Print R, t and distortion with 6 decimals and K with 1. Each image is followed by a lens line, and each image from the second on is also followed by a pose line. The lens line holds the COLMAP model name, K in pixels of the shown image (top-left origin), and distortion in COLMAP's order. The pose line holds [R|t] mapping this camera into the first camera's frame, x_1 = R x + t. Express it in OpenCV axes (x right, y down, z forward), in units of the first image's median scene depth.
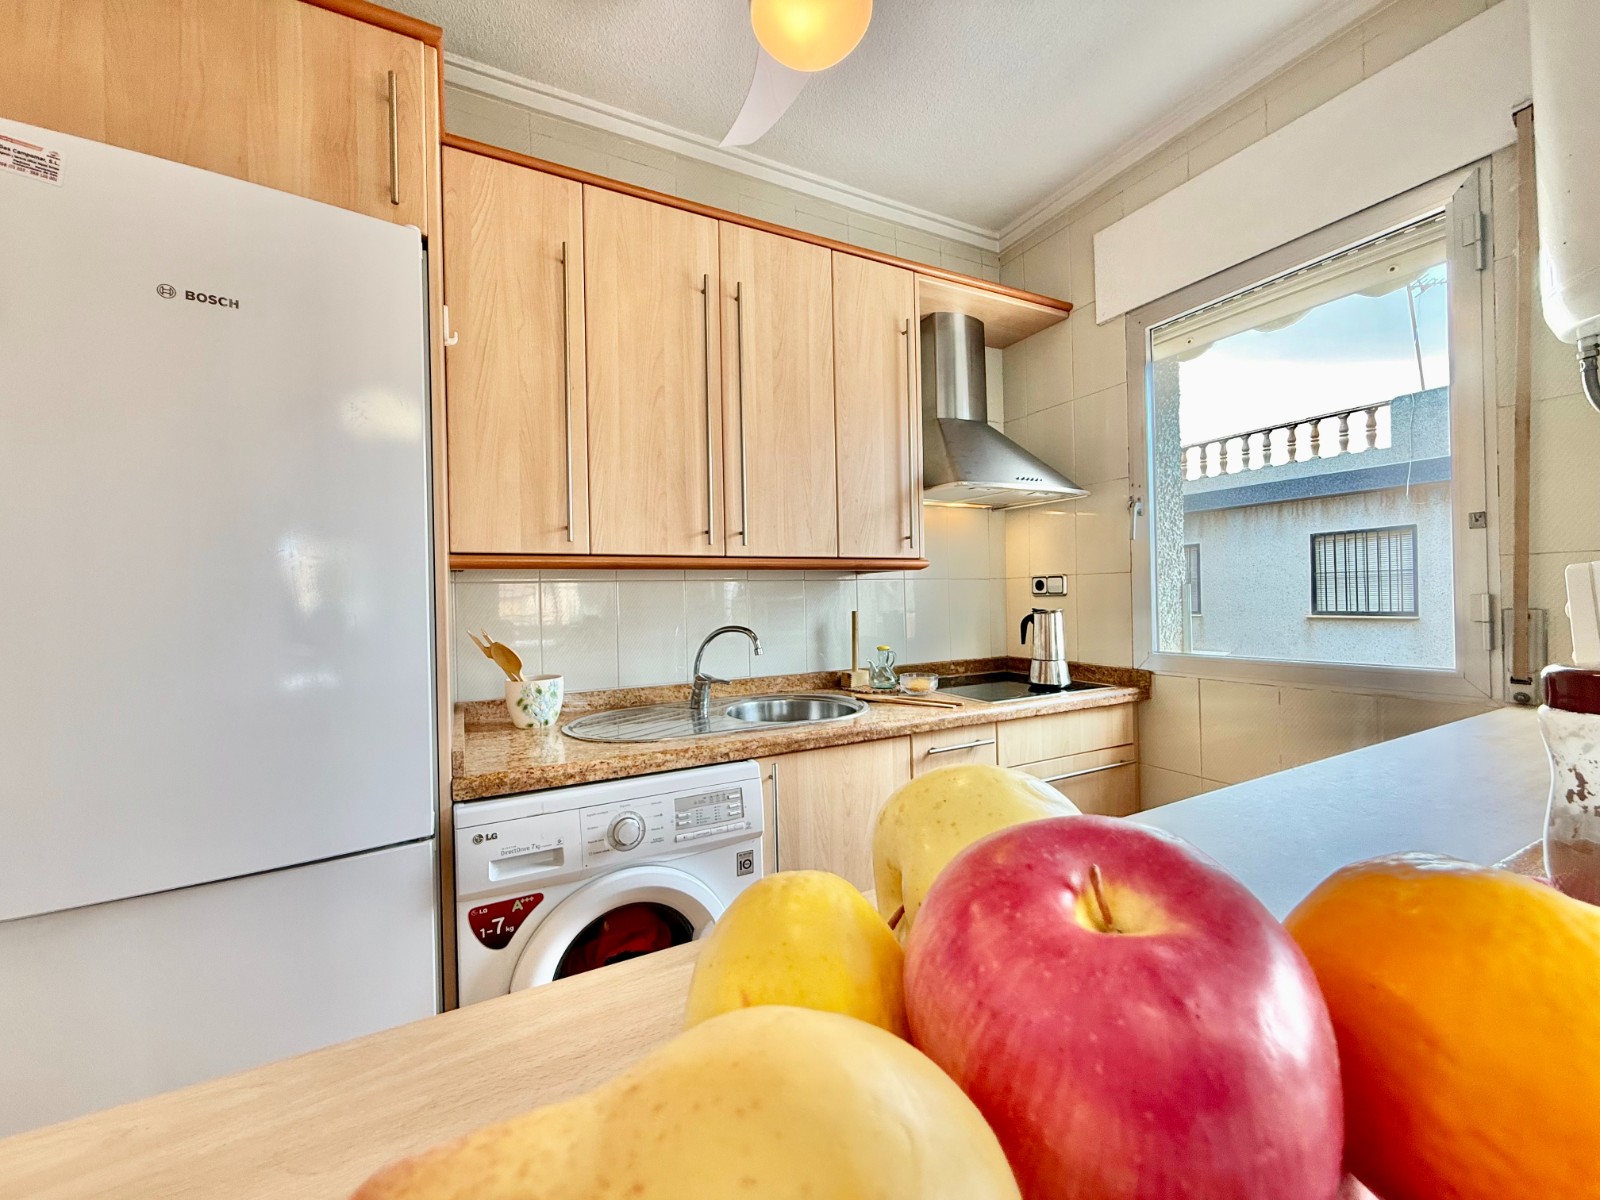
lens RADIAL K [[638.1, 0, 792.8], [0, 638.1, 598.4], [0, 0, 1]] dist [-0.000016, -0.000074]
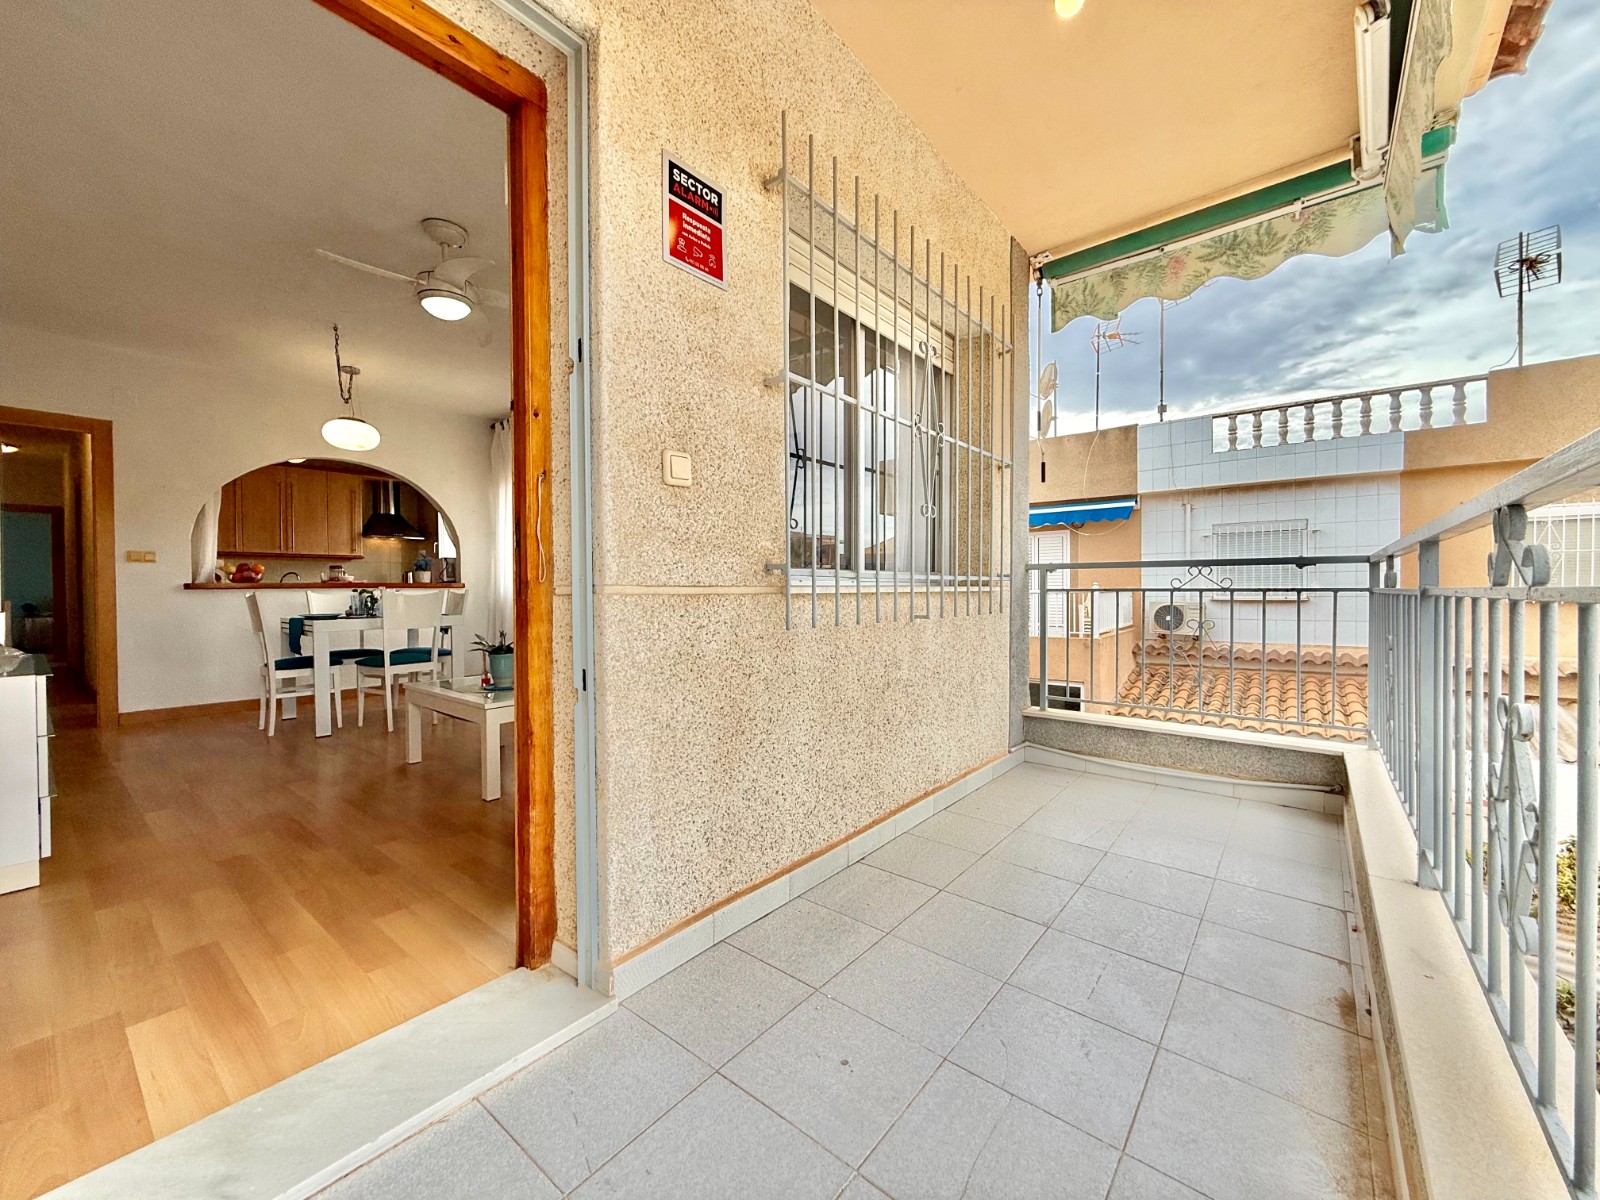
lens RADIAL K [[650.3, 0, 794.8], [0, 650.3, 597.6], [0, 0, 1]] dist [-0.002908, -0.000559]
pose [[0.921935, 0.010363, 0.387205, 1.050062], [-0.011622, 0.999932, 0.000910, 0.140595], [-0.387170, -0.005339, 0.921993, -3.314557]]
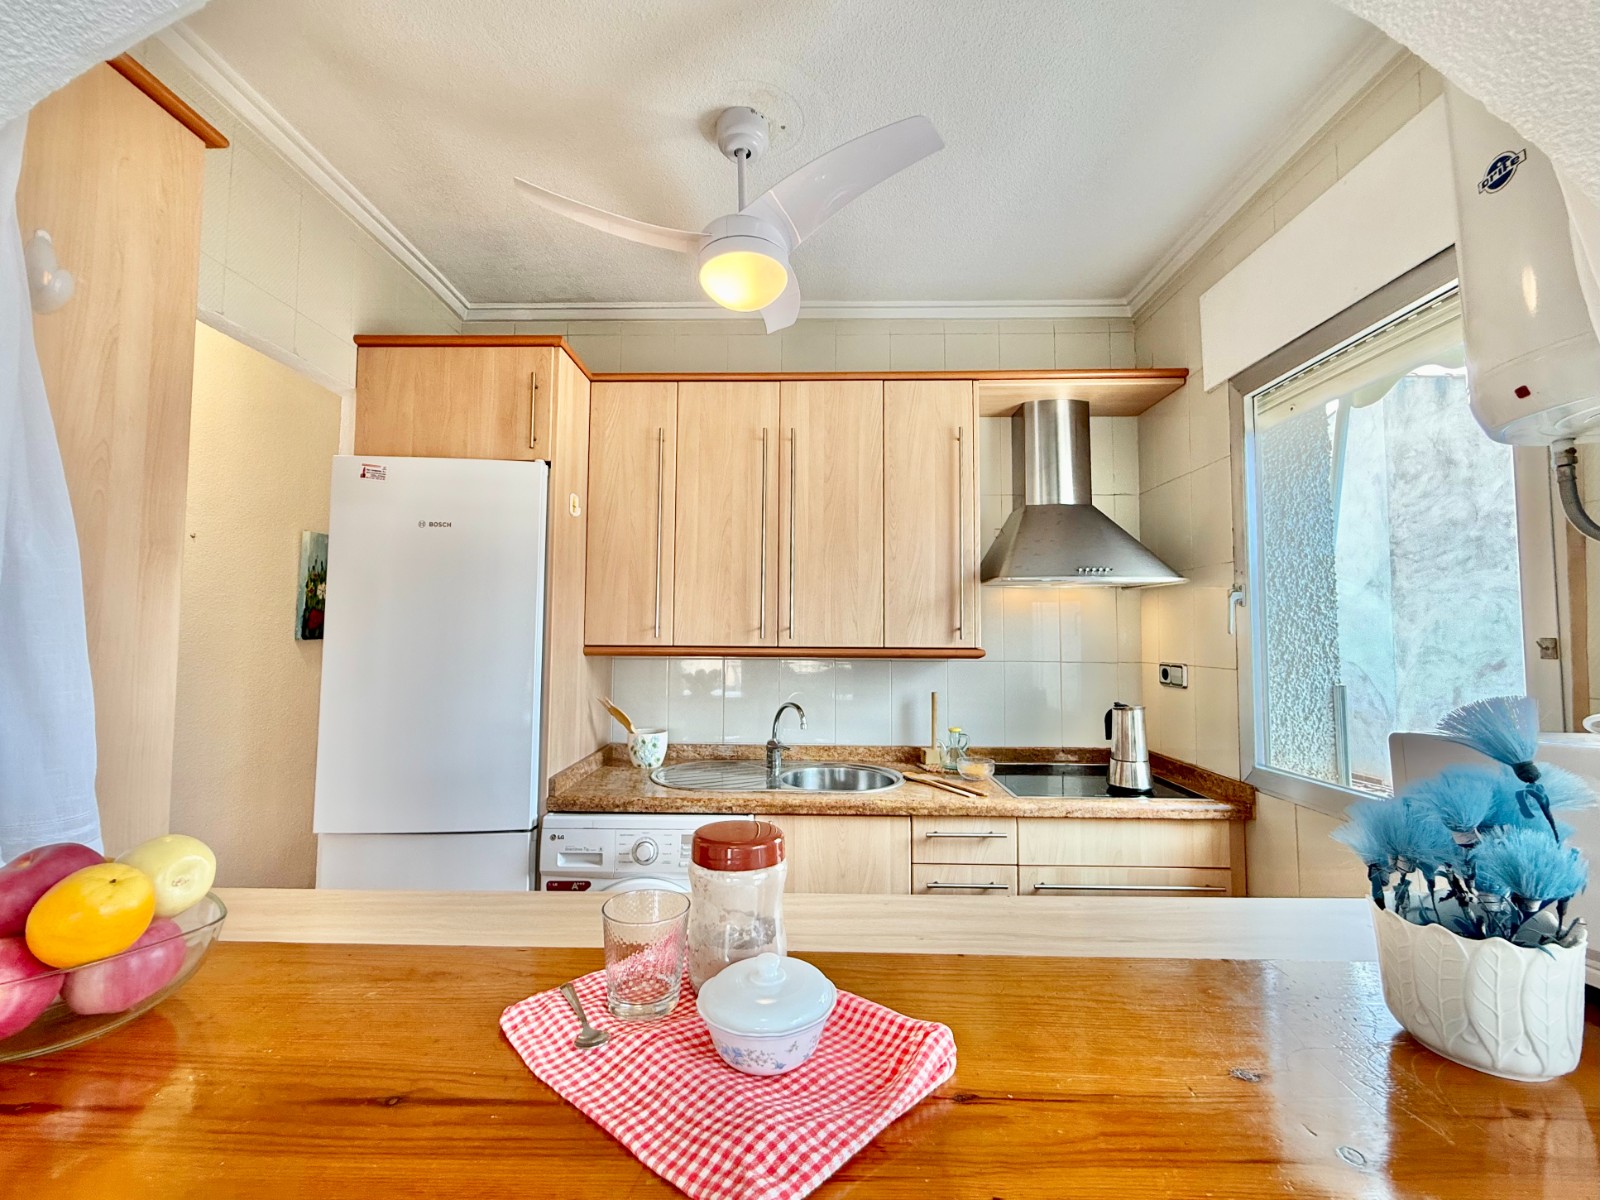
lens RADIAL K [[665.0, 0, 792.0], [0, 665.0, 597.7], [0, 0, 1]] dist [-0.000063, 0.000015]
pose [[0.874814, -0.000890, -0.484458, 0.473818], [-0.025392, 0.998540, -0.047685, -0.087138], [0.483793, 0.054017, 0.873514, -0.106383]]
